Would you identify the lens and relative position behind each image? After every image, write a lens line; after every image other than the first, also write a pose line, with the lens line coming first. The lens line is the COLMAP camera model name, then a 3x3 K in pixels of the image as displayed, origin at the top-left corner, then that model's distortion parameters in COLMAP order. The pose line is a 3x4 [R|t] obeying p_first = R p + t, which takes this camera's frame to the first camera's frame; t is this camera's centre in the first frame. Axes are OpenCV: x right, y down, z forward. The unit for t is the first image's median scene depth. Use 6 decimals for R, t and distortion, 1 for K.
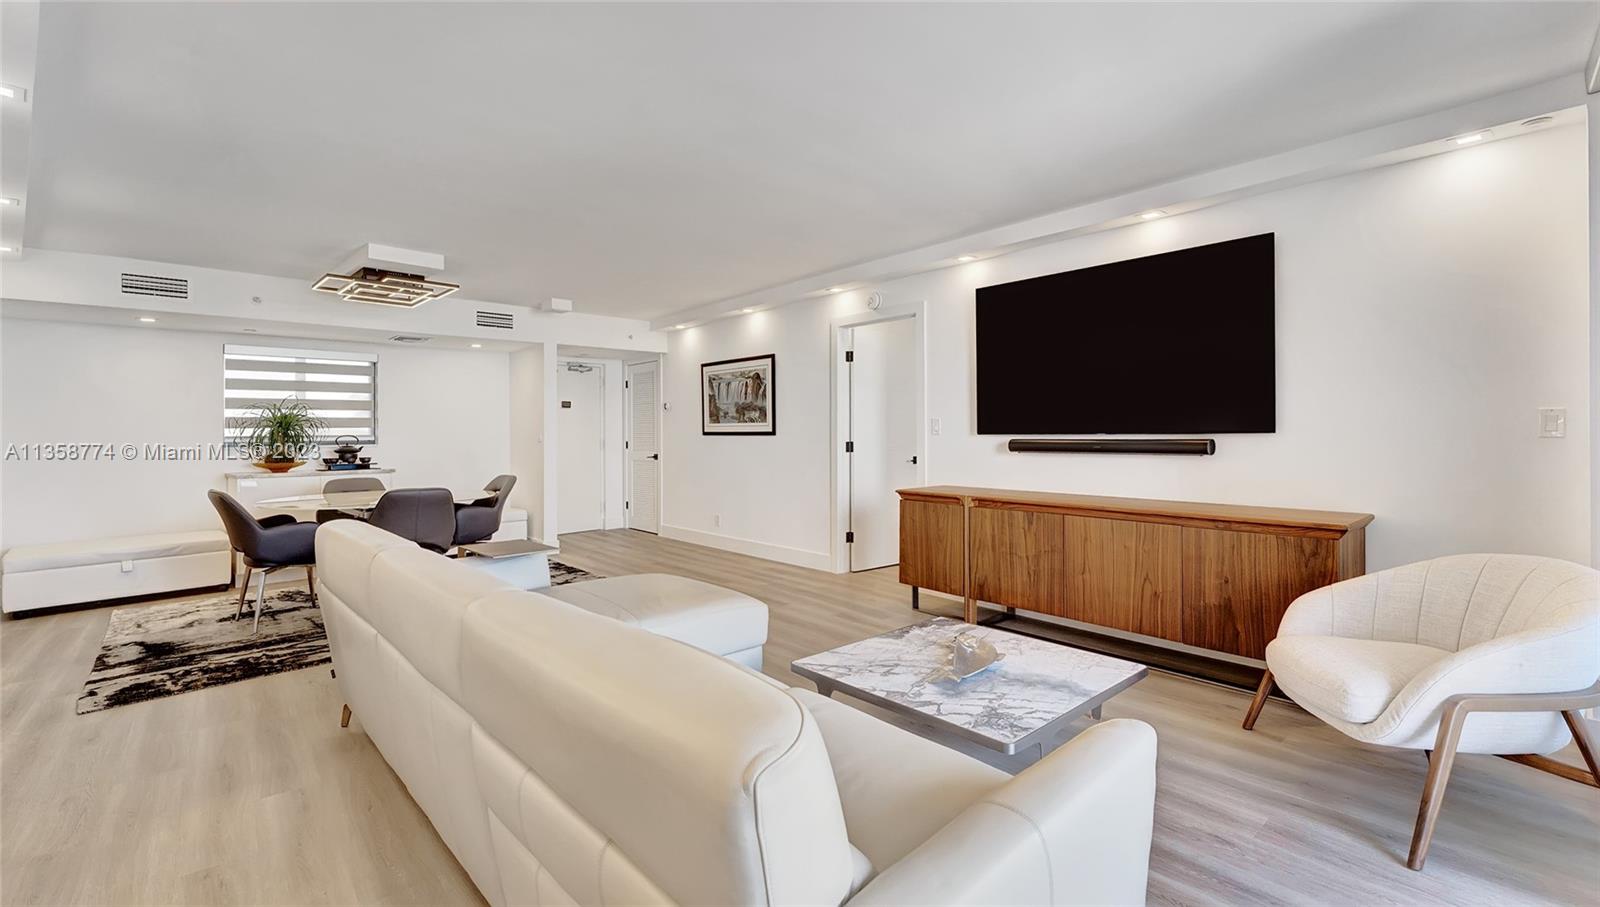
lens RADIAL K [[699.7, 0, 813.5], [0, 699.7, 427.3], [0, 0, 1]] dist [-0.000887, -0.000201]
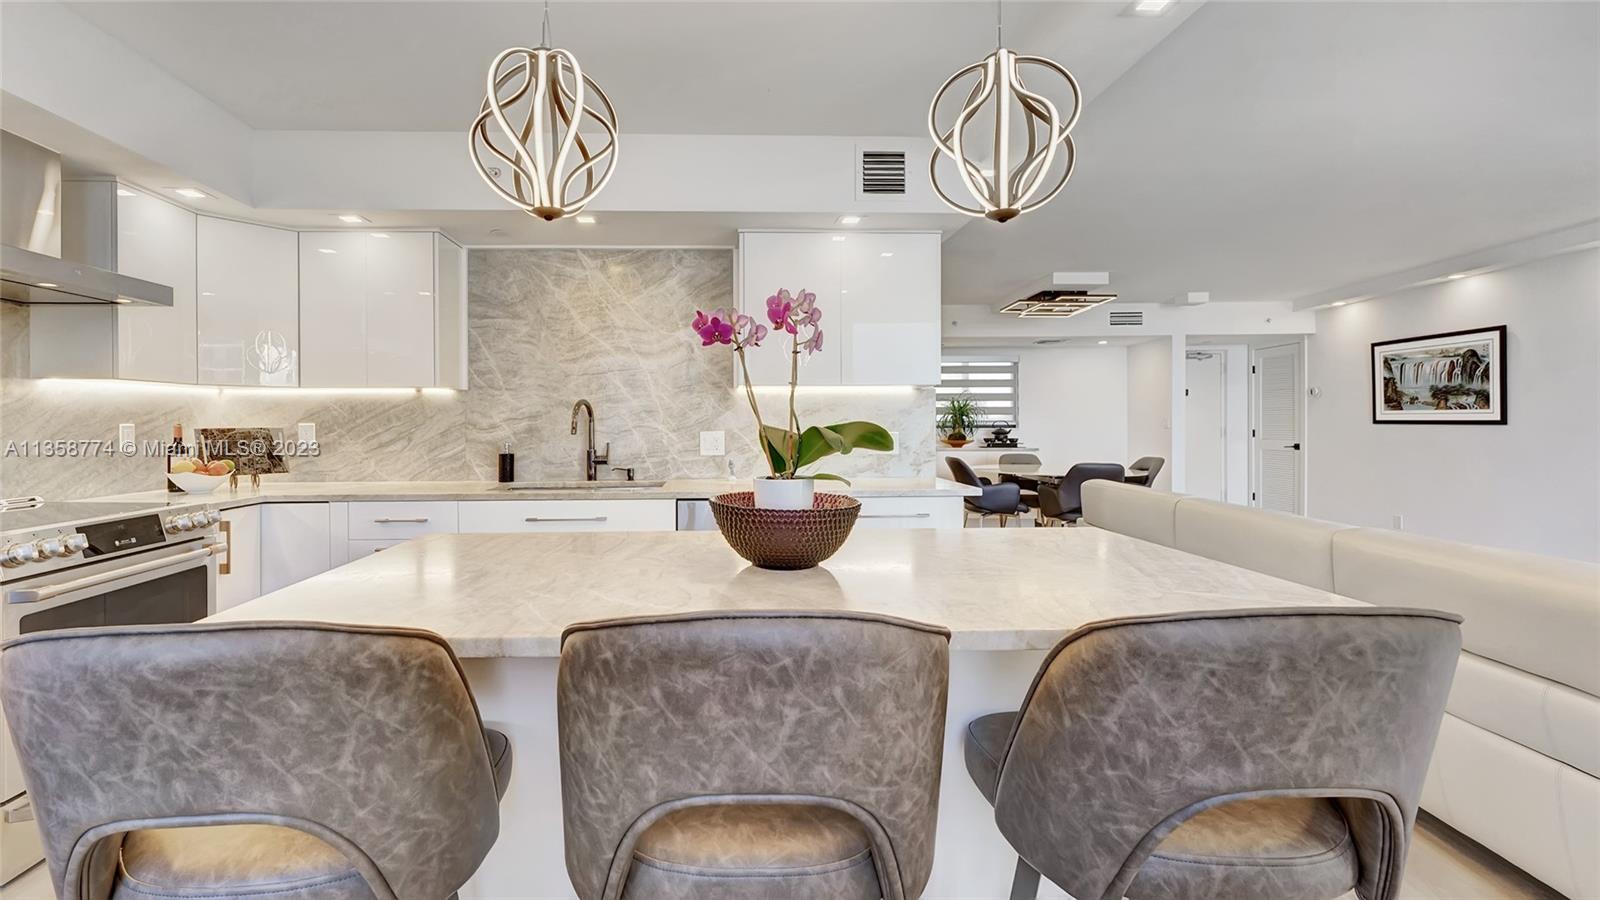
lens RADIAL K [[683.5, 0, 712.4], [0, 683.5, 421.8], [0, 0, 1]] dist [-0.004529, -0.000579]
pose [[0.657167, 0.009292, -0.753688, -0.072959], [-0.000936, 0.999933, 0.011511, -0.000256], [0.753744, -0.006859, 0.657132, -0.242293]]
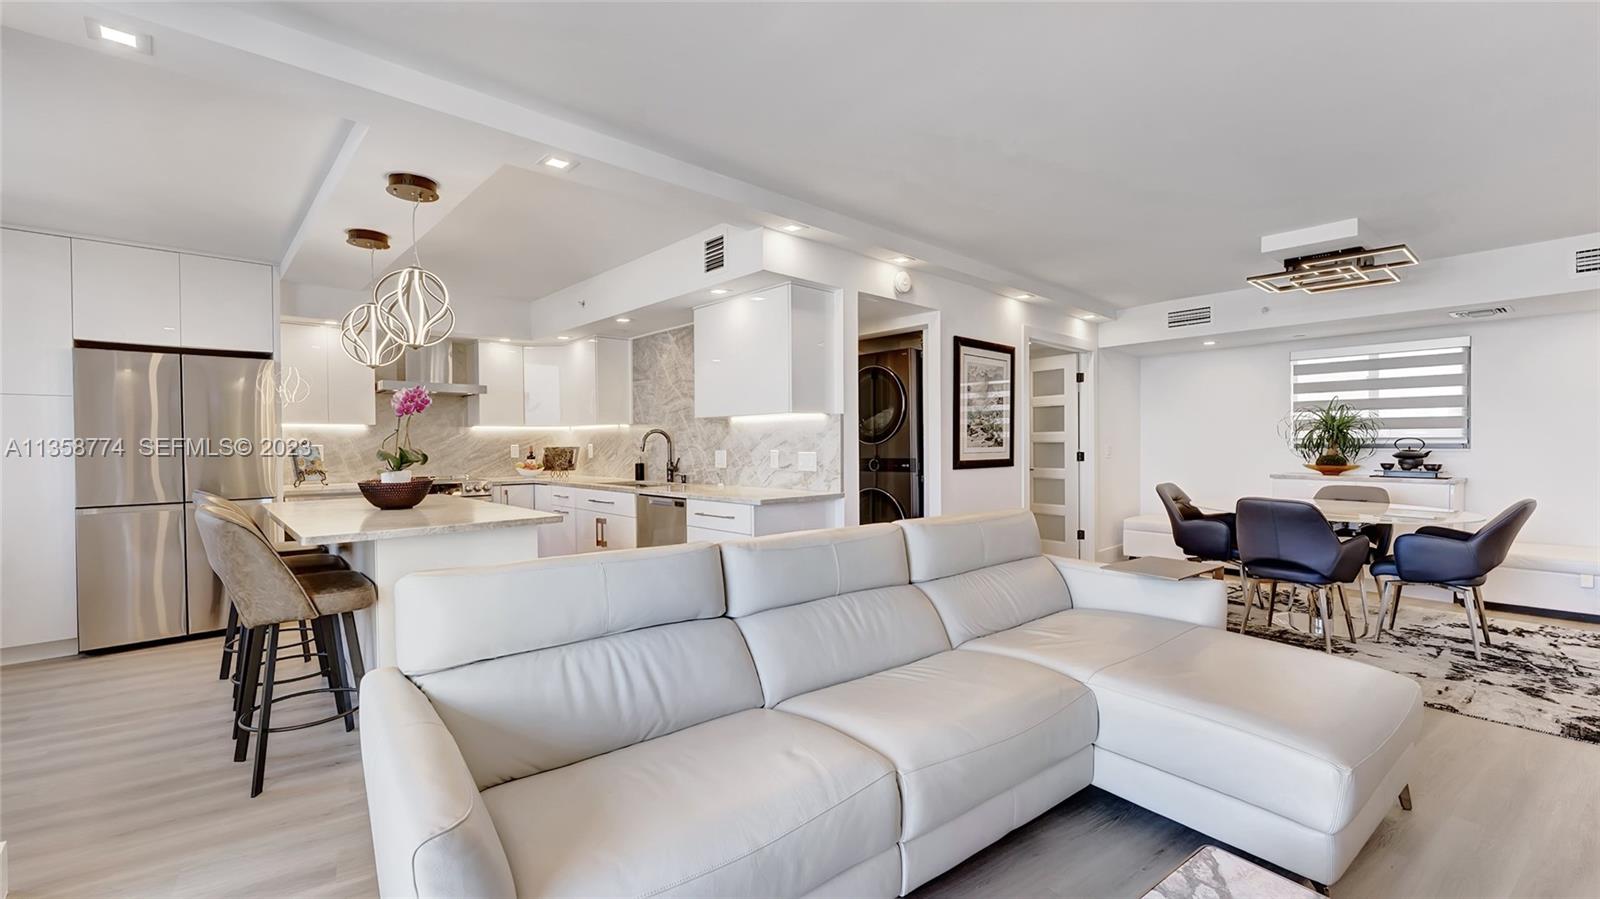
lens RADIAL K [[655.9, 0, 774.4], [0, 655.9, 452.7], [0, 0, 1]] dist [-0.001527, -0.000028]
pose [[-0.146684, 0.028167, -0.988782, 0.271963], [0.013947, 0.999554, 0.026405, -0.002475], [0.989085, -0.009917, -0.147011, 0.366567]]
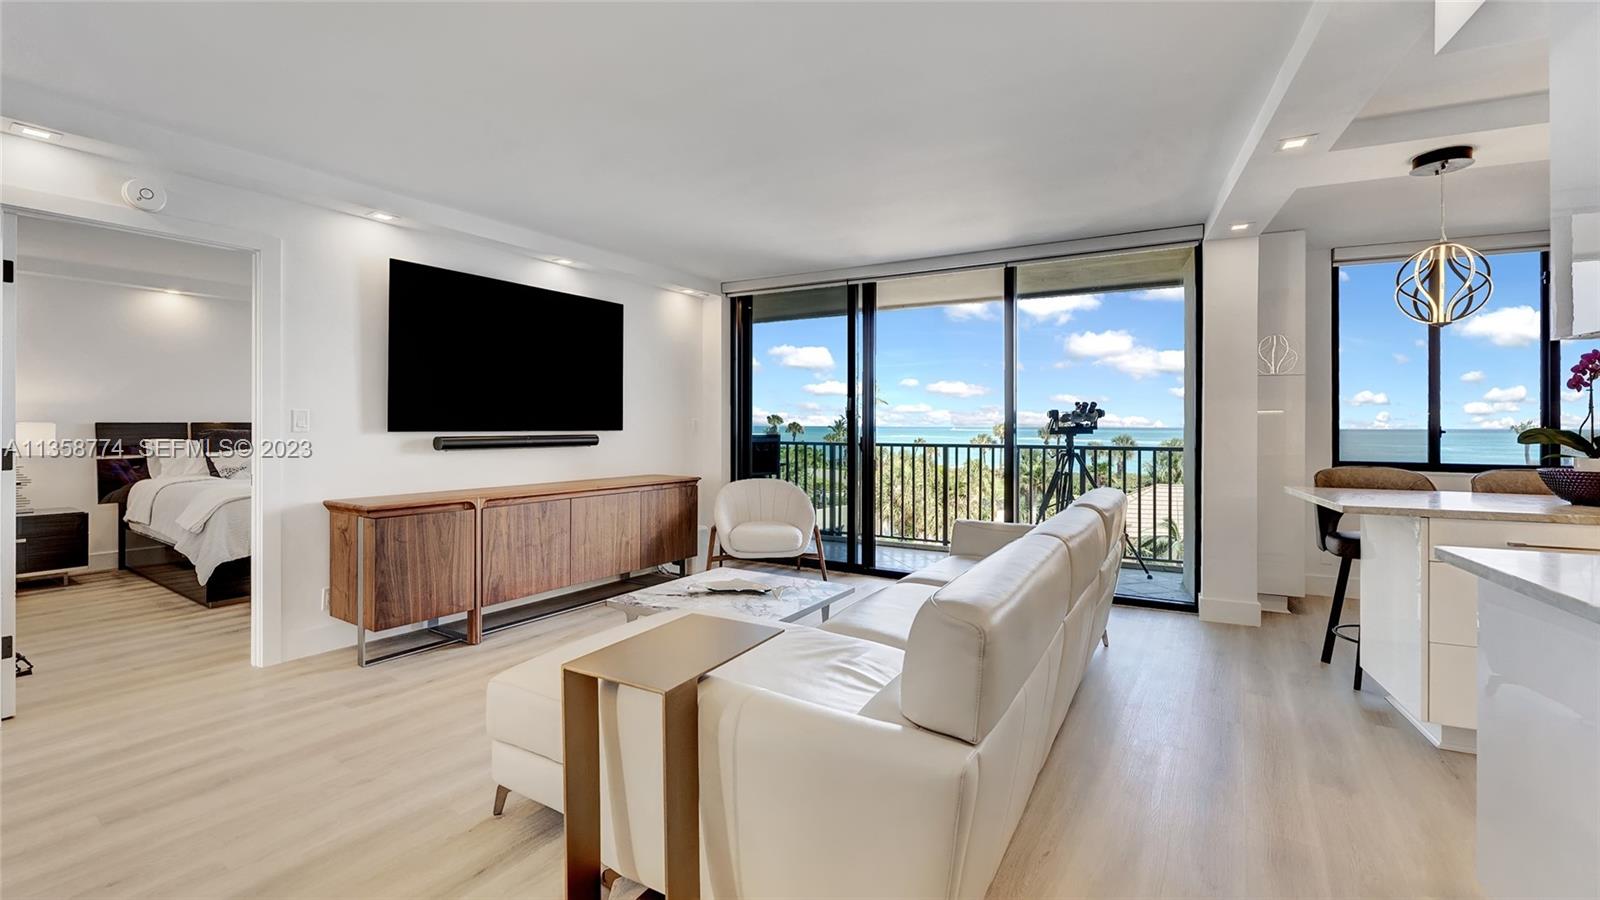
lens RADIAL K [[653.3, 0, 803.5], [0, 653.3, 418.4], [0, 0, 1]] dist [0.001043, 0.000075]
pose [[-0.267611, 0.019752, 0.963324, -0.542173], [-0.005096, 0.999747, -0.021914, 0.007157], [-0.963513, -0.010773, -0.267443, 0.607660]]
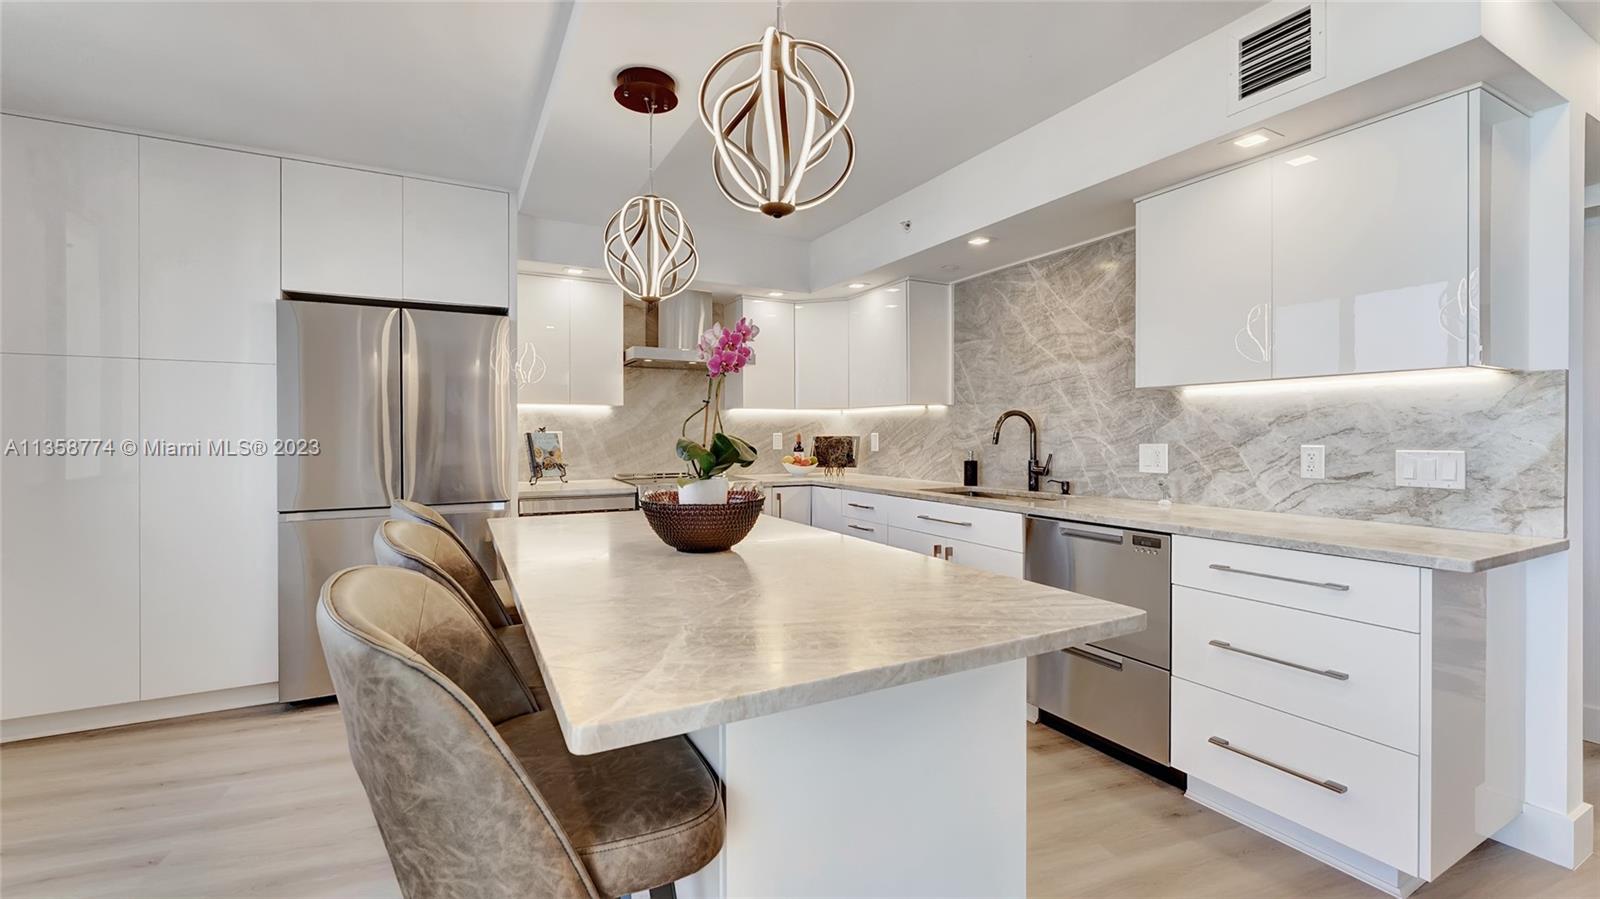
lens RADIAL K [[643.5, 0, 794.3], [0, 643.5, 437.3], [0, 0, 1]] dist [-0.001314, -0.000123]
pose [[-0.374875, 0.016957, -0.926920, 0.012861], [0.009210, 0.999851, 0.014566, 0.000913], [0.927030, -0.003076, -0.374976, 0.103569]]
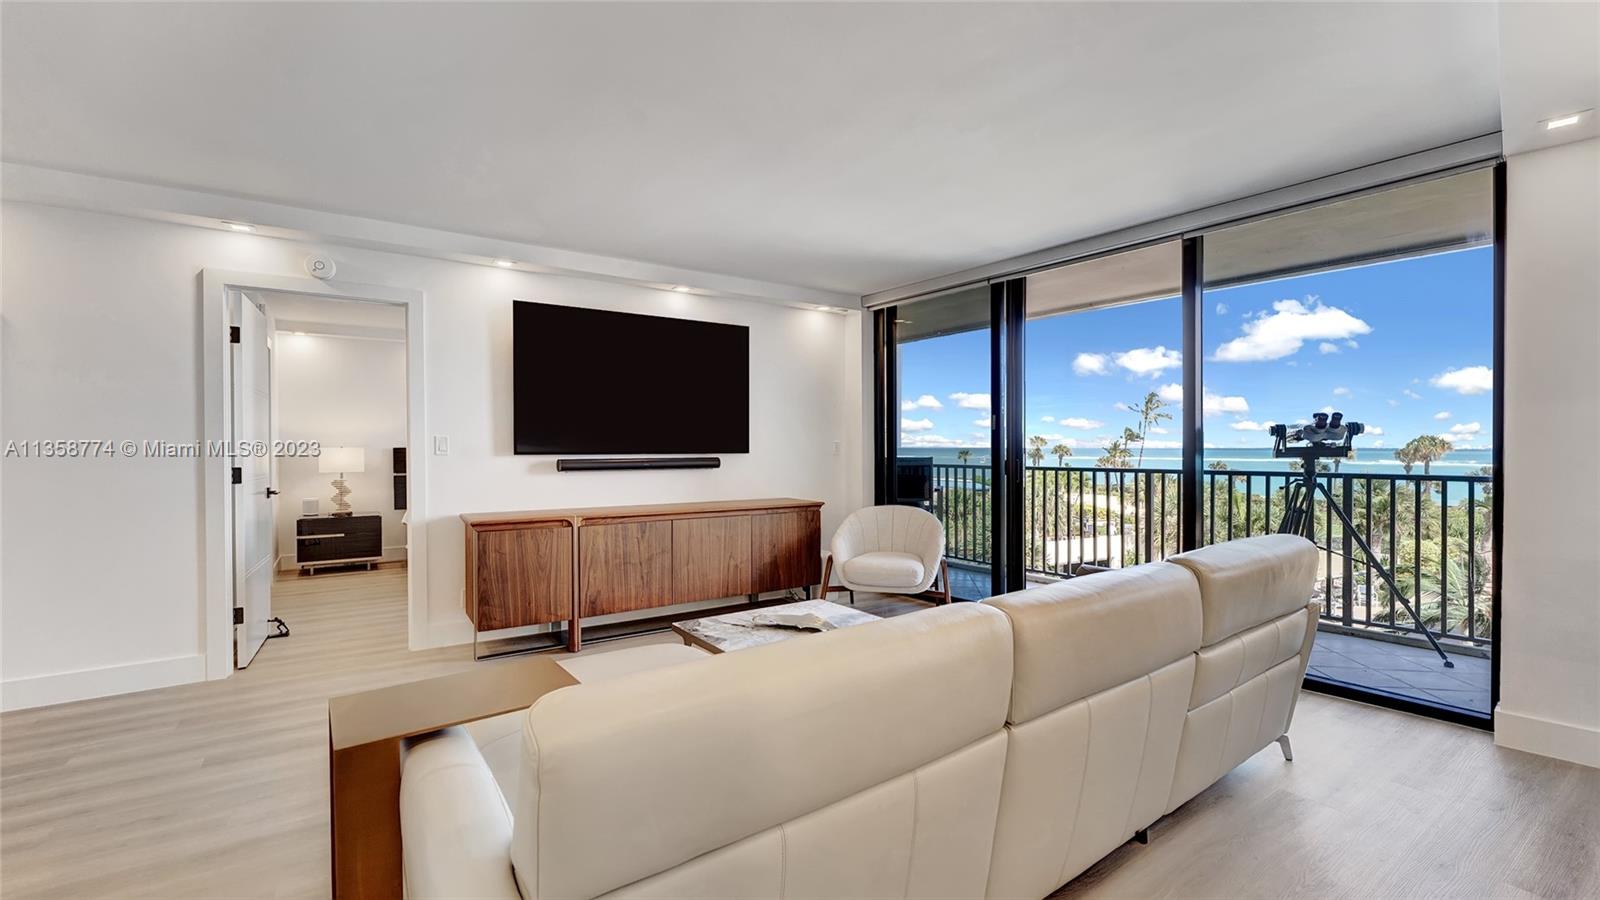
lens RADIAL K [[651.8, 0, 800.0], [0, 651.8, 450.0], [0, 0, 1]] dist [-0.001115, 0.000080]
pose [[0.129199, 0.006310, 0.991599, -0.487614], [-0.004139, 0.999974, -0.005824, 0.005877], [-0.991610, -0.003352, 0.129222, 0.419779]]
